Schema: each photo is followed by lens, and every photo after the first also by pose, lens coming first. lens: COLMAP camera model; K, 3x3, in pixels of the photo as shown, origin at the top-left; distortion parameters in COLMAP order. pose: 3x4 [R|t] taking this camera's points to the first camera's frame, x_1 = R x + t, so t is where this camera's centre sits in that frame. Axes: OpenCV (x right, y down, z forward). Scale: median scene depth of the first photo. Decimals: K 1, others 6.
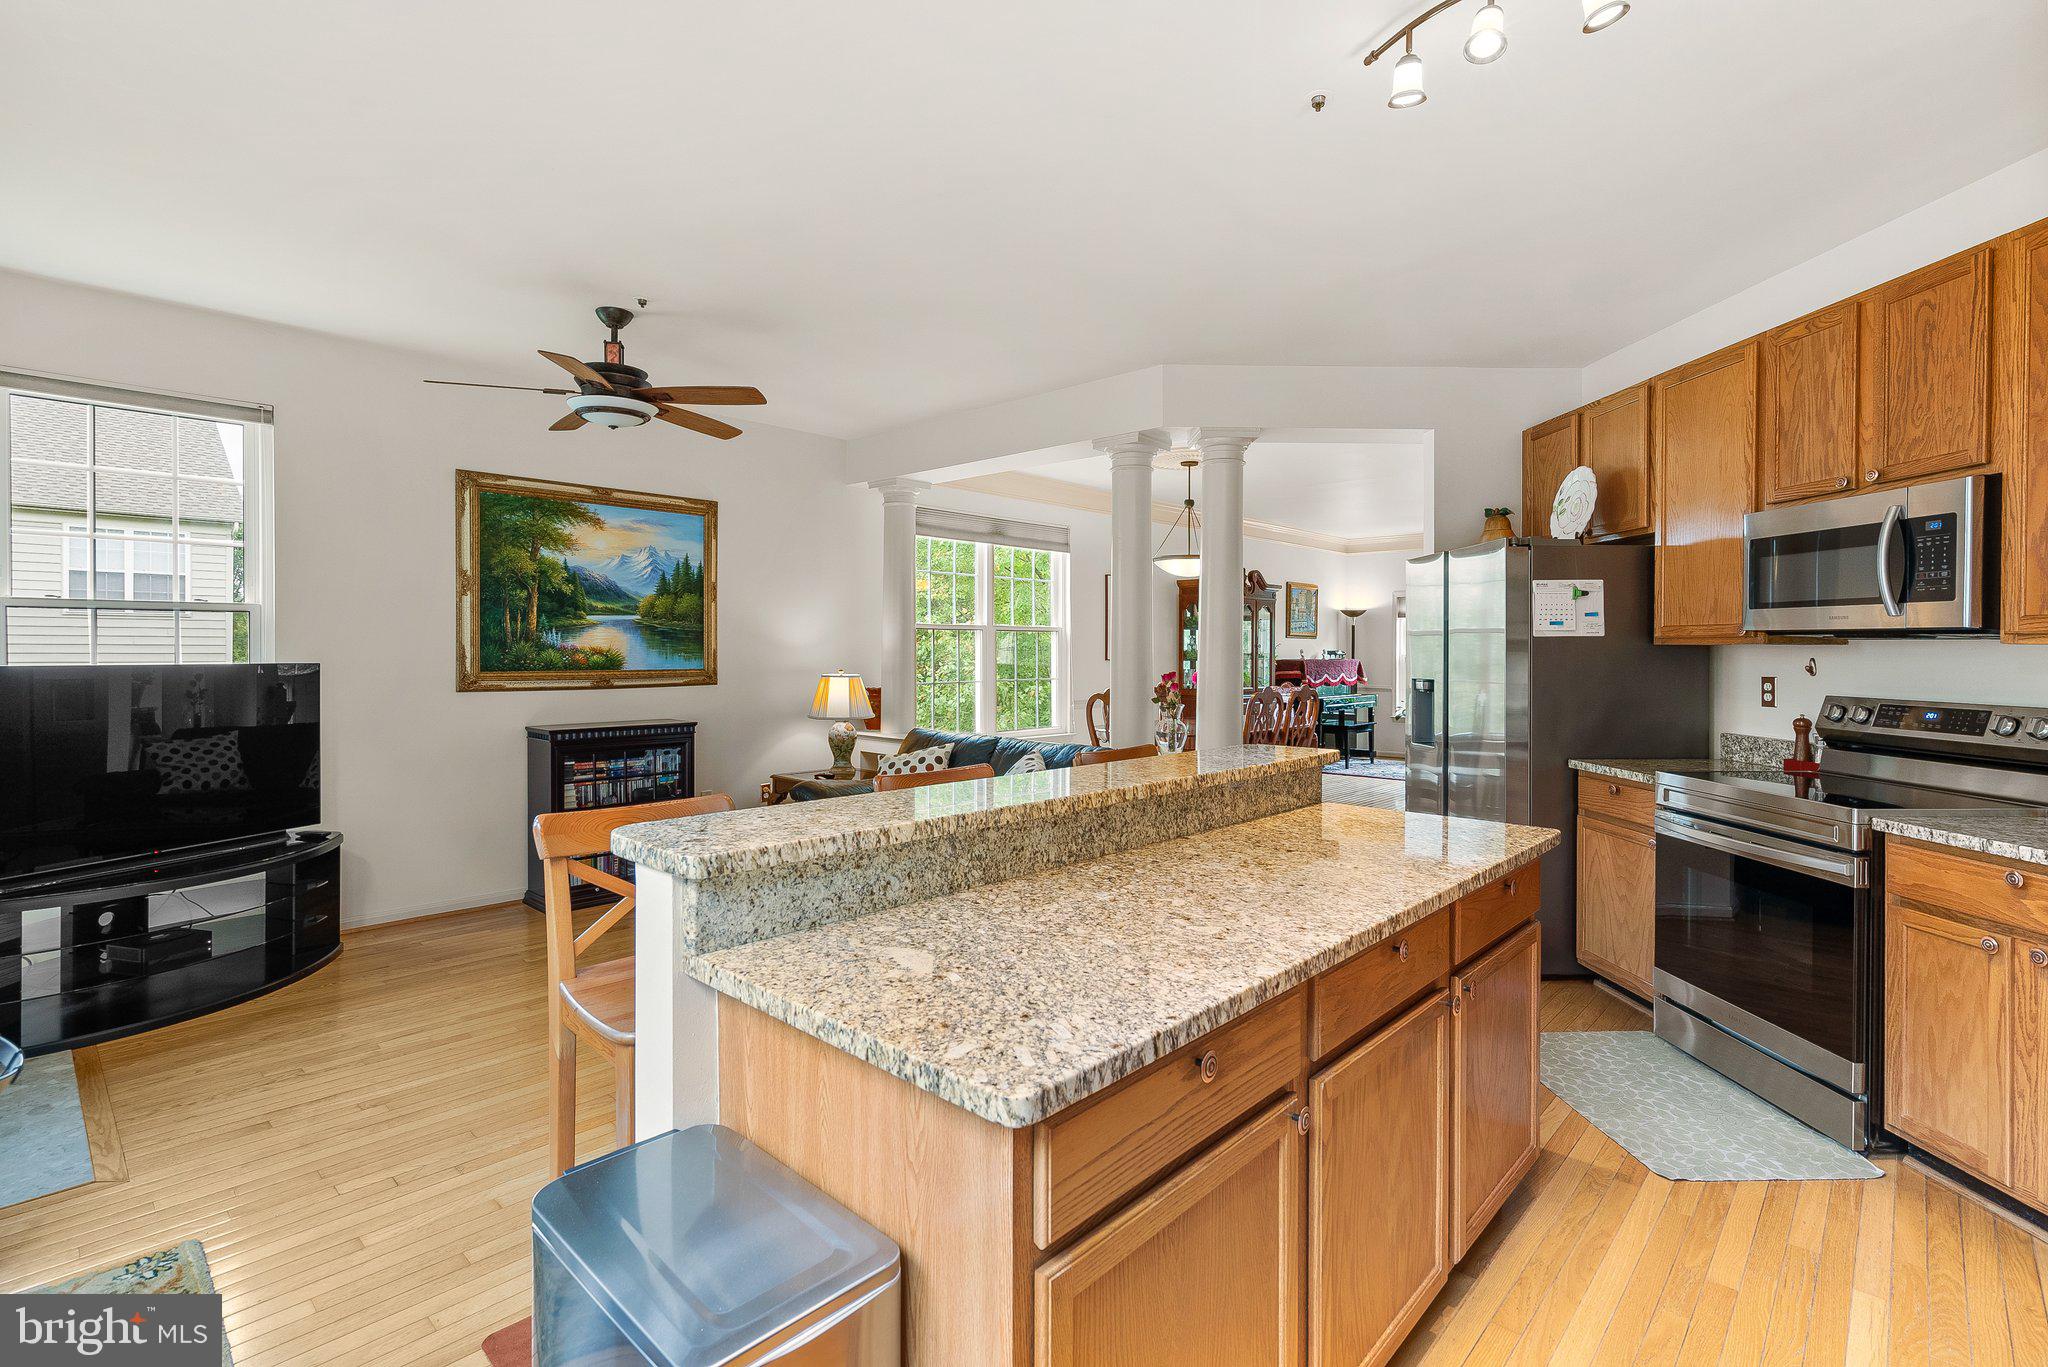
lens RADIAL K [[942.5, 0, 1022.6], [0, 942.5, 651.3], [0, 0, 1]] dist [-0.003637, -0.000620]
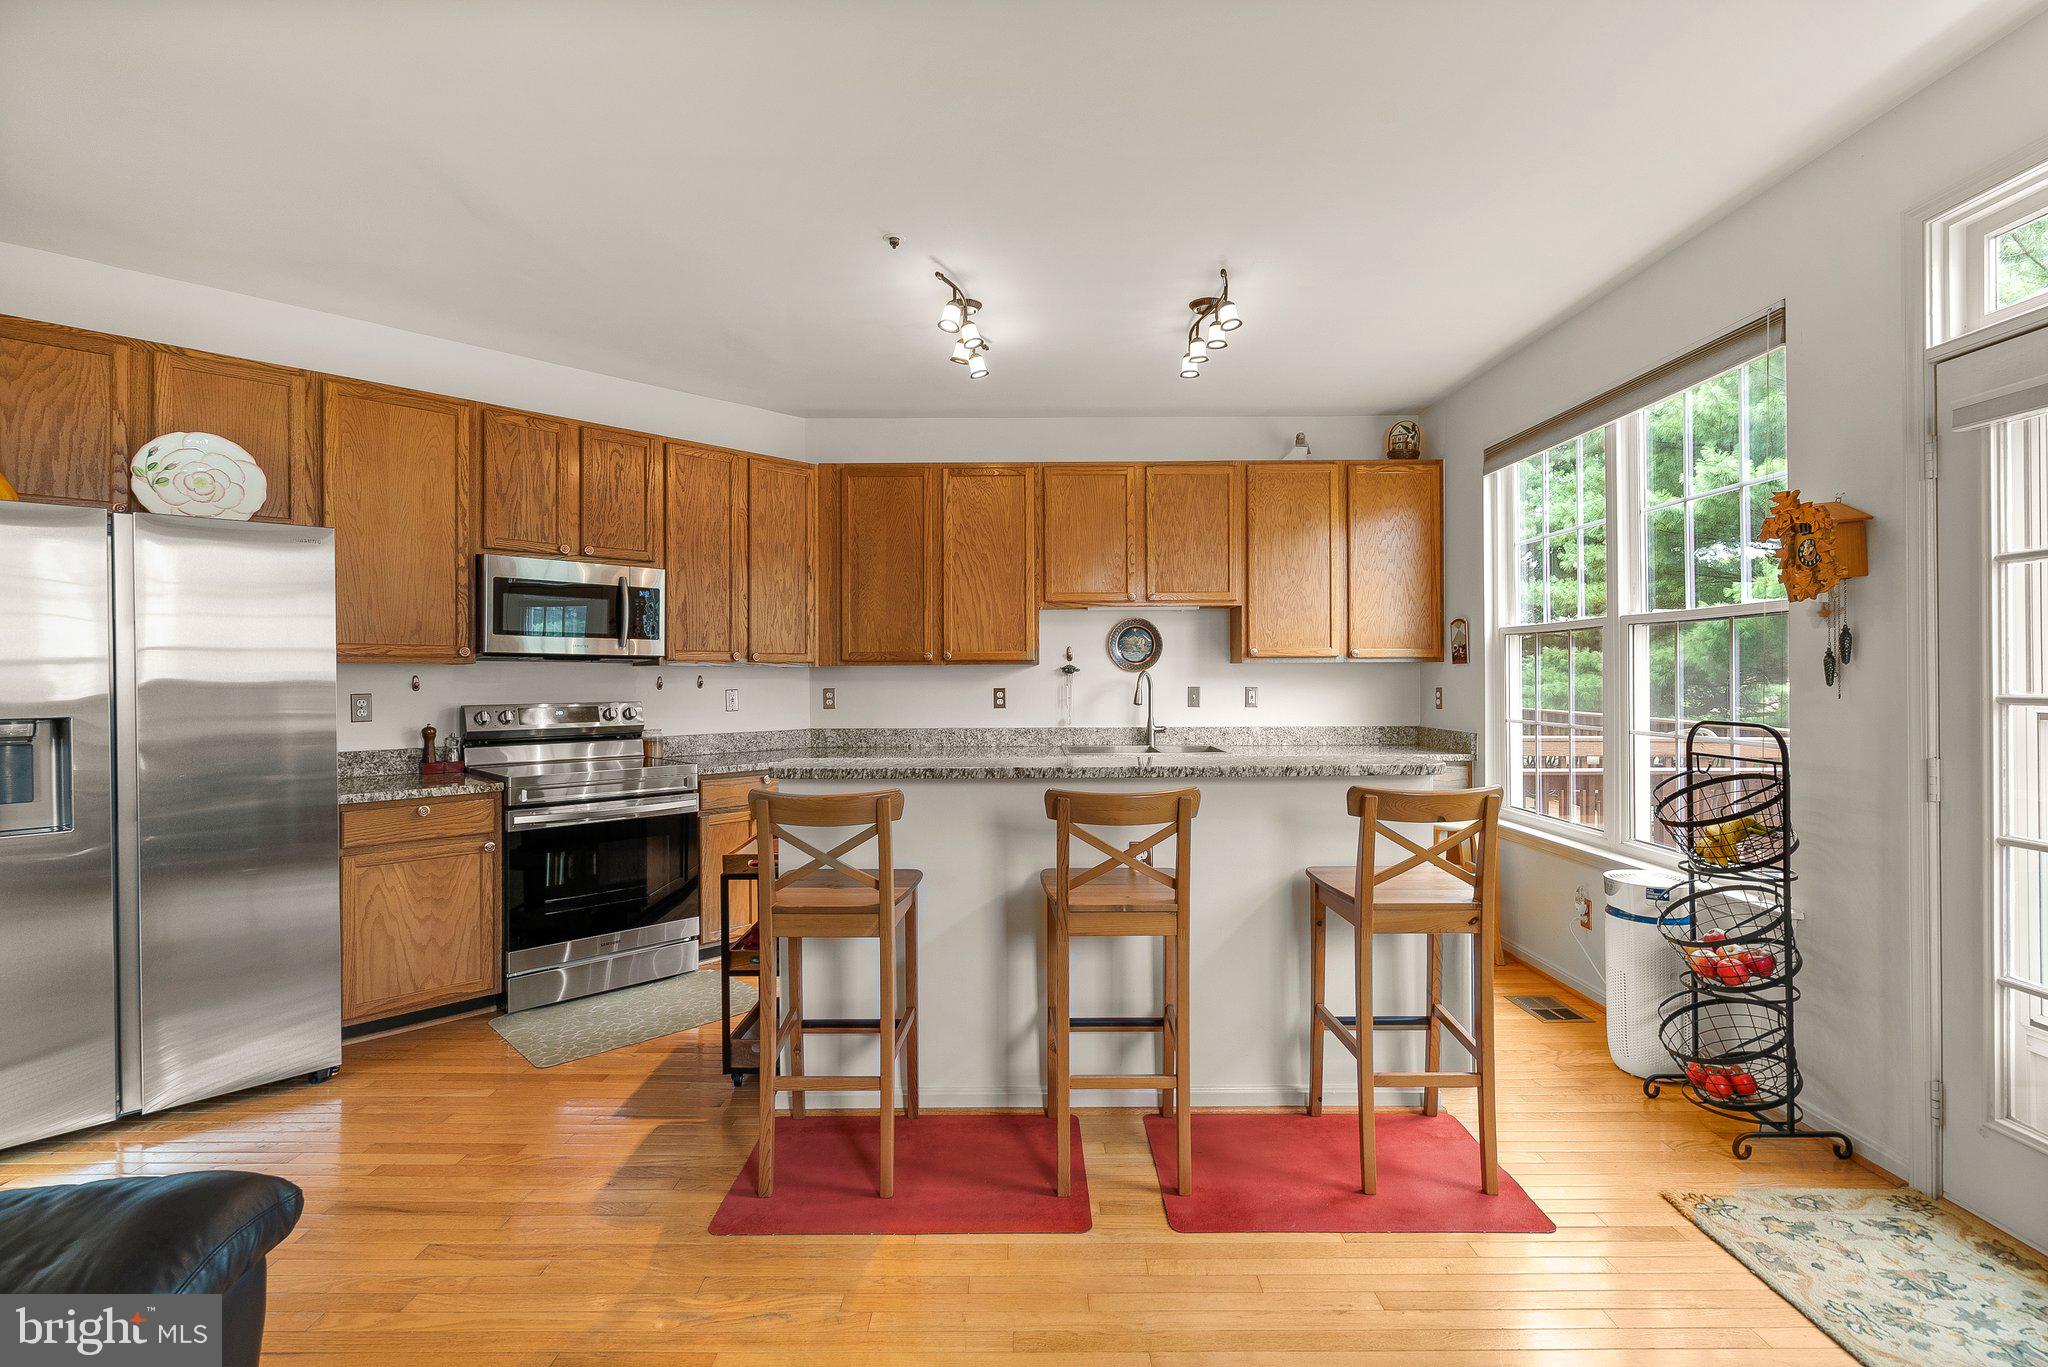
lens RADIAL K [[940.4, 0, 1022.6], [0, 940.4, 671.7], [0, 0, 1]] dist [-0.001110, 0.000585]
pose [[-0.681799, 0.000648, 0.731539, -0.346179], [0.002621, 0.999995, 0.001556, 0.001462], [-0.731535, 0.002978, -0.681797, 0.814481]]
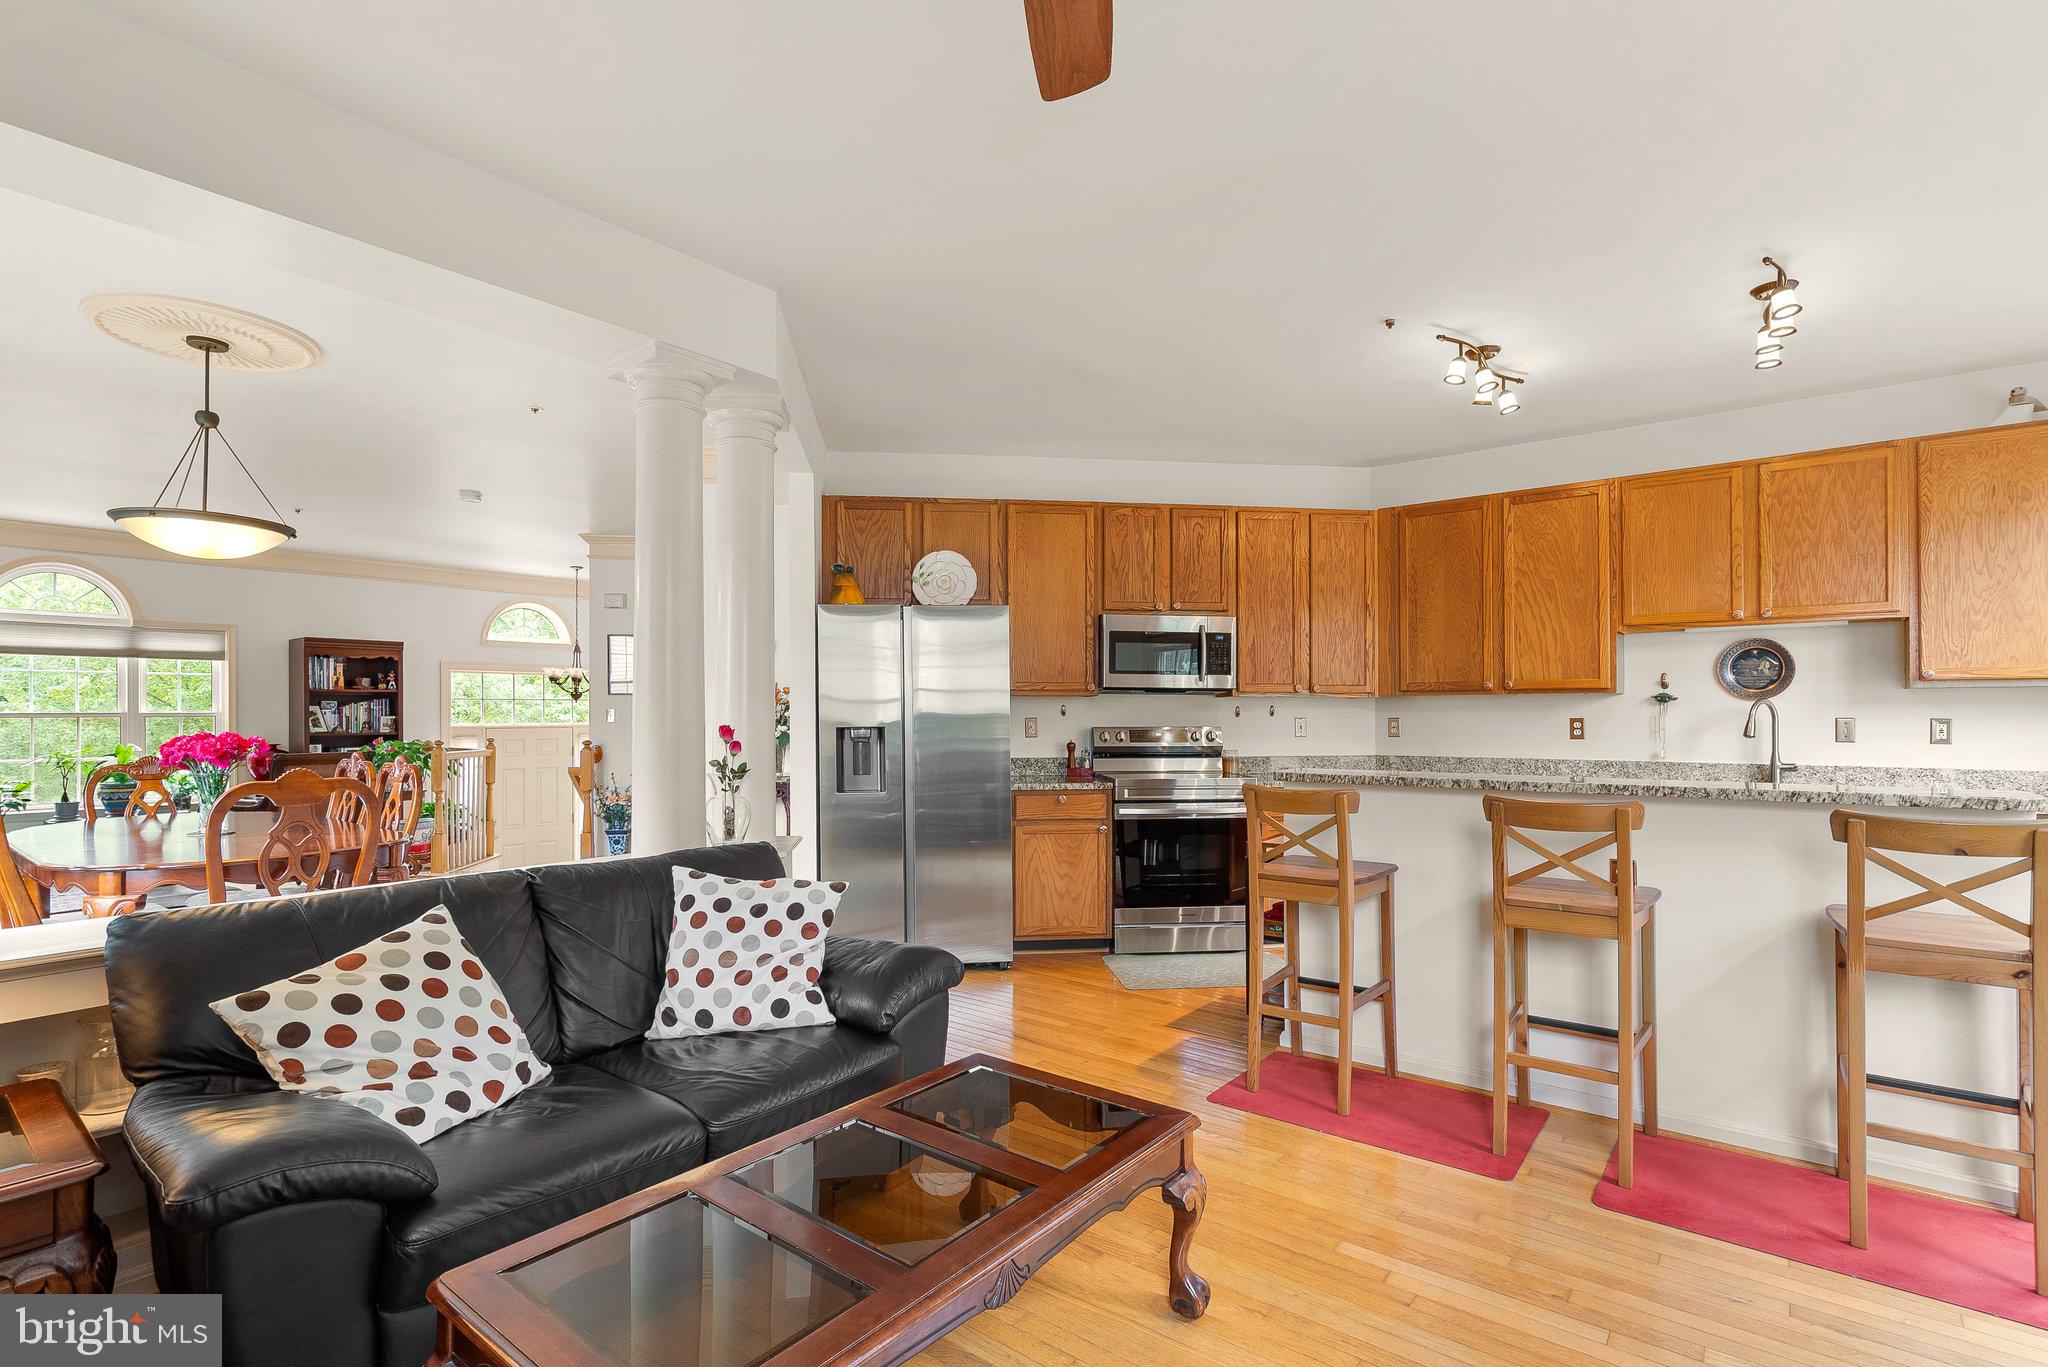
lens RADIAL K [[964.9, 0, 1017.2], [0, 964.9, 705.1], [0, 0, 1]] dist [-0.001899, 0.001778]
pose [[-0.083416, 0.006349, 0.996495, -0.529513], [0.003636, 0.999975, -0.006066, 0.011153], [-0.996508, 0.003118, -0.083437, 0.797144]]
